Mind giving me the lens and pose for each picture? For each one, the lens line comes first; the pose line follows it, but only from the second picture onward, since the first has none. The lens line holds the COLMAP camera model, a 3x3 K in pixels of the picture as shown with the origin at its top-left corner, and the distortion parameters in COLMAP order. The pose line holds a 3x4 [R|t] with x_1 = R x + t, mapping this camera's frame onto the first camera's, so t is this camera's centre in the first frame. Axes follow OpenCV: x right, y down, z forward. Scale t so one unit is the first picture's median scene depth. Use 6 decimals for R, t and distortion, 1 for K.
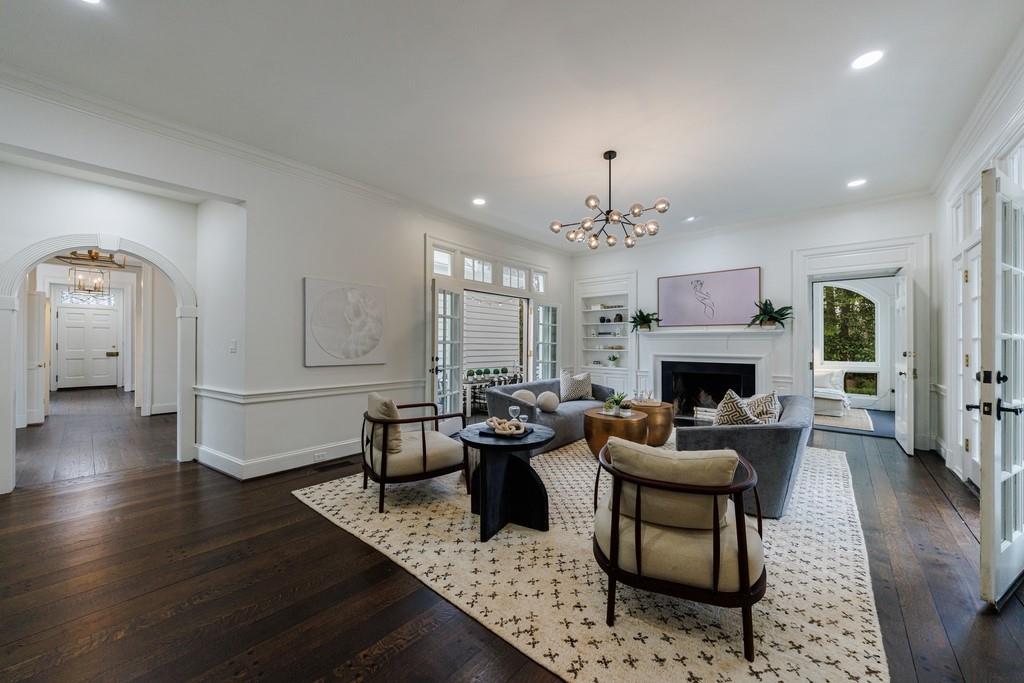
lens RADIAL K [[378.7, 0, 512.0], [0, 378.7, 341.5], [0, 0, 1]] dist [-0.000736, -0.000177]
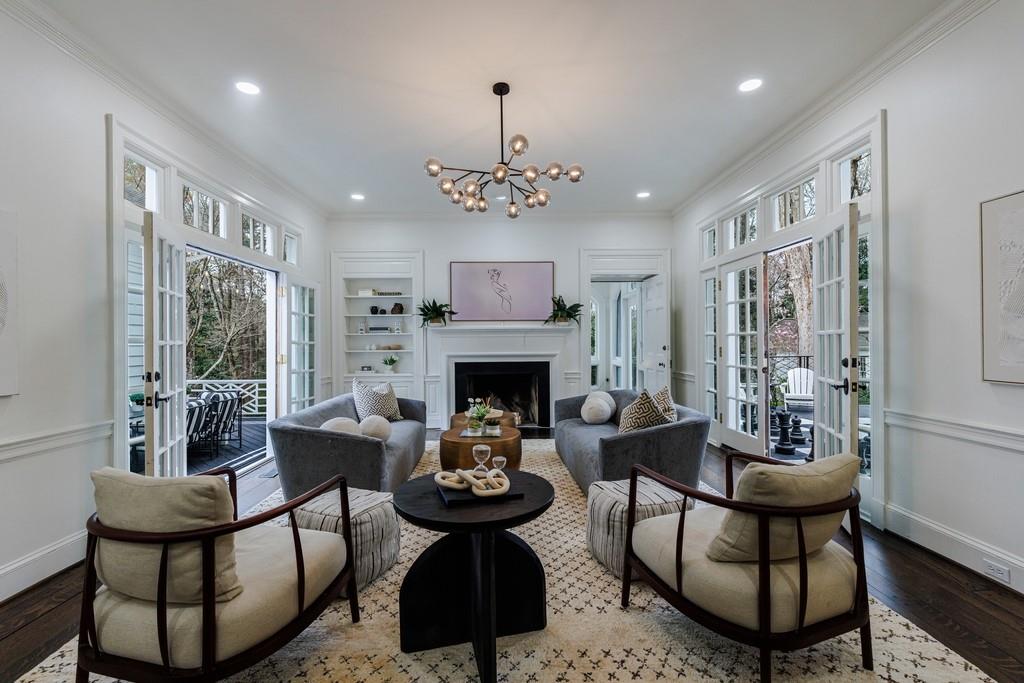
lens RADIAL K [[457.0, 0, 512.0], [0, 457.0, 341.5], [0, 0, 1]] dist [0.002176, 0.000257]
pose [[0.733830, -0.009551, 0.679266, -0.222048], [0.007537, 0.999954, 0.005918, 0.000713], [-0.679292, 0.000776, 0.733868, 0.209055]]
